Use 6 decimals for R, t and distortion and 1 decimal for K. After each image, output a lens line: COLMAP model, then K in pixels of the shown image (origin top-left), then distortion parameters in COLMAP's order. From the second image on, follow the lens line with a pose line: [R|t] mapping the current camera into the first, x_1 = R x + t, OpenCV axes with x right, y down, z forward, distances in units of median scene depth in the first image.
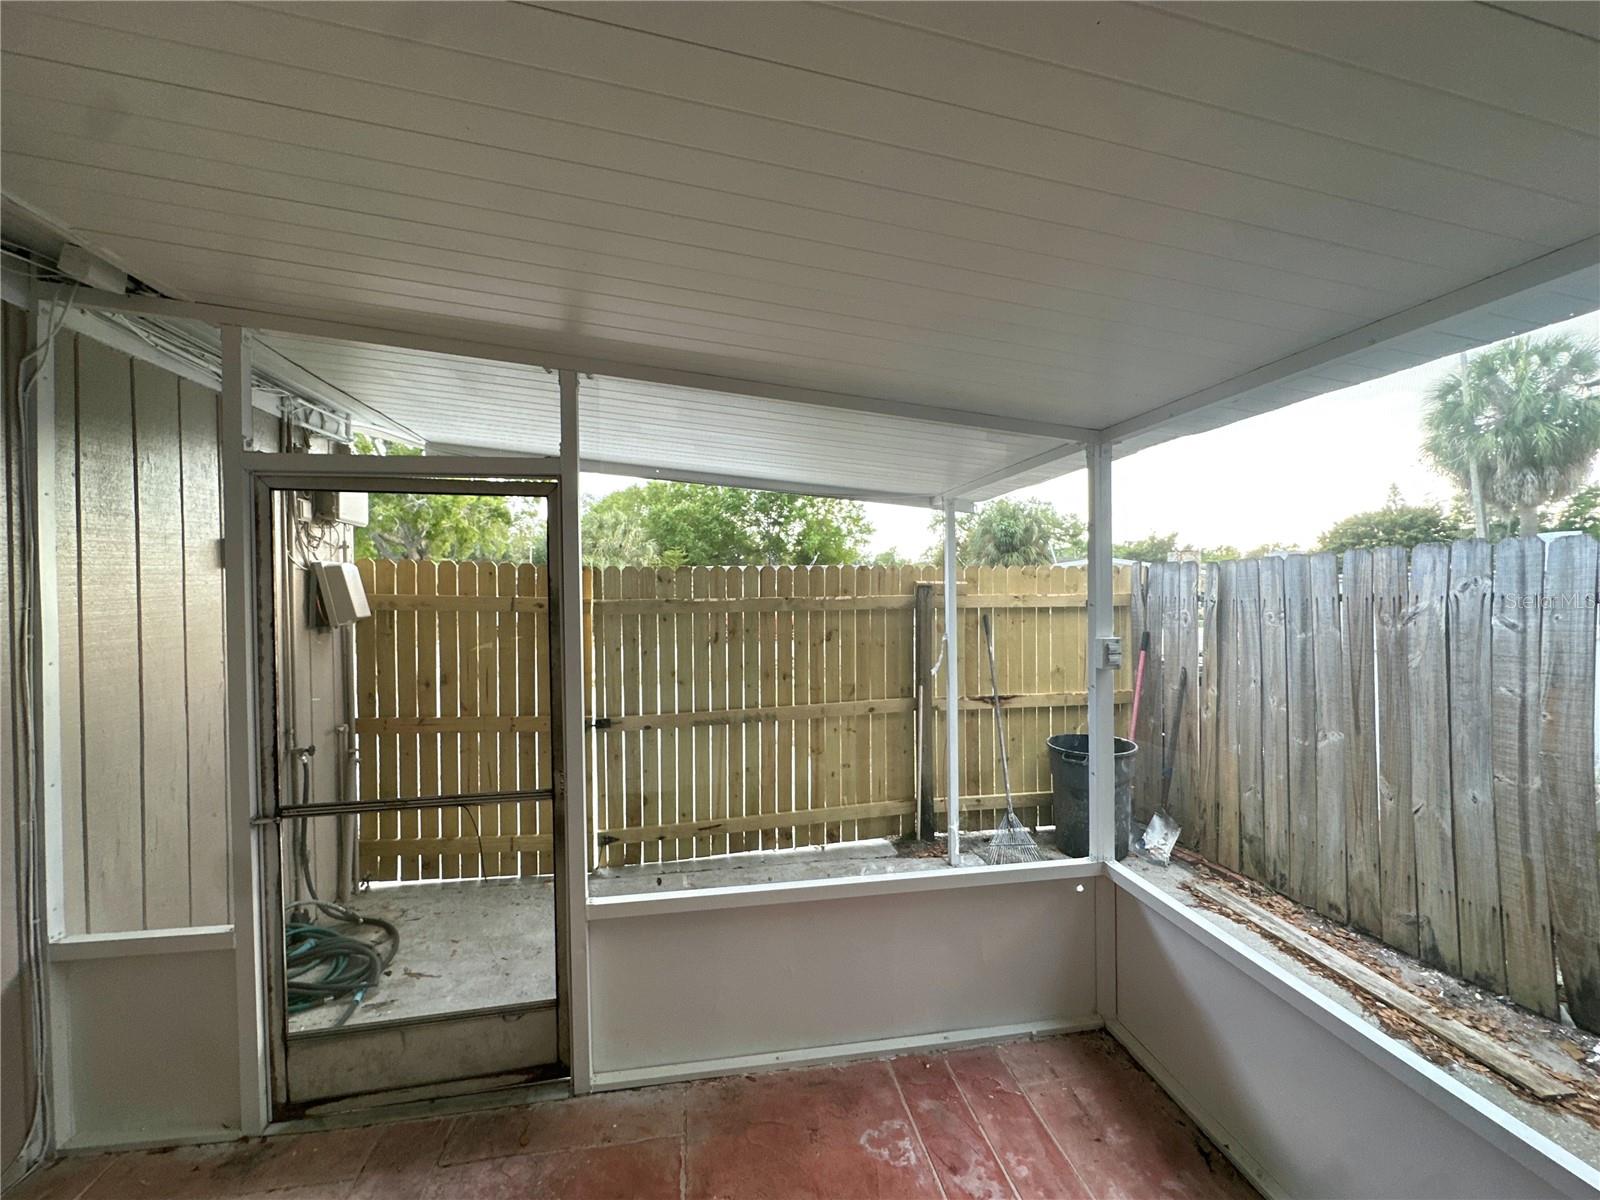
lens RADIAL K [[639.8, 0, 799.7], [0, 639.8, 601.4], [0, 0, 1]] dist [-0.006527, 0.000992]
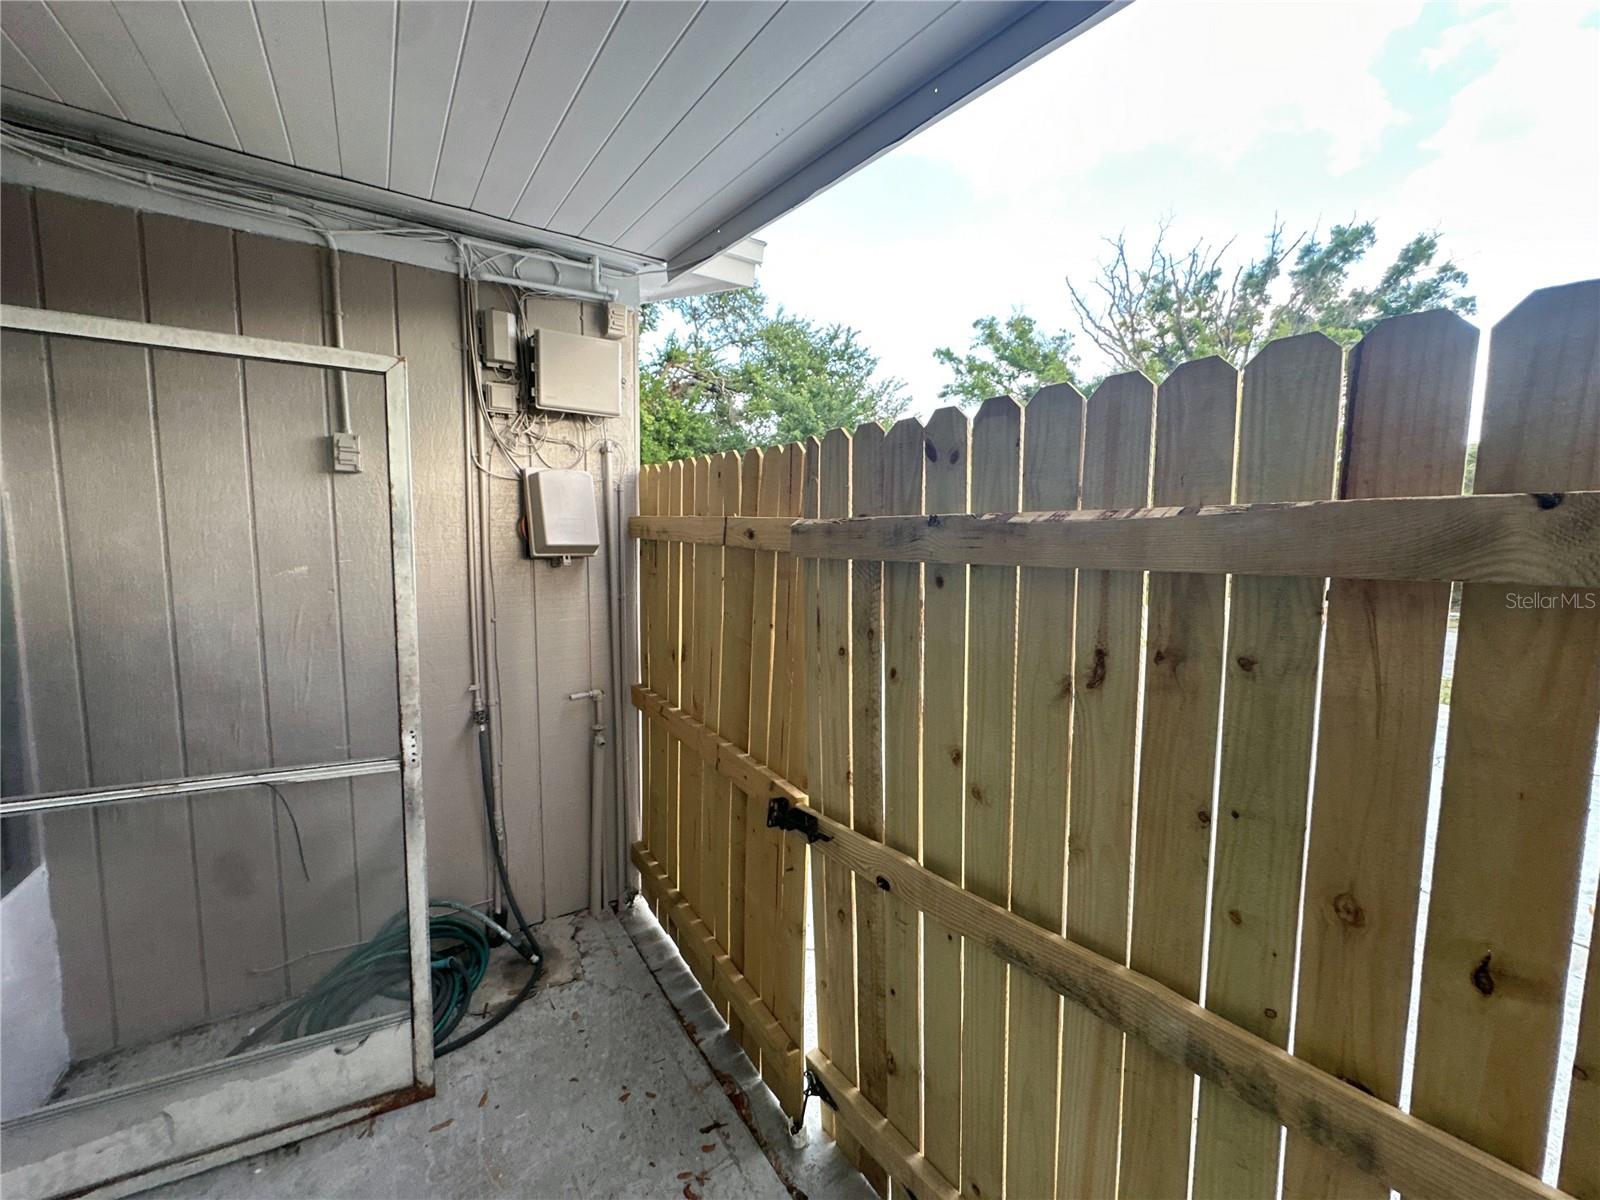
lens RADIAL K [[639.8, 0, 799.7], [0, 639.8, 601.4], [0, 0, 1]] dist [-0.006527, 0.000992]
pose [[0.370492, 0.091542, -0.924314, 0.078404], [-0.039637, 0.995783, 0.082732, 0.021614], [0.927989, 0.005986, 0.372558, 1.173654]]
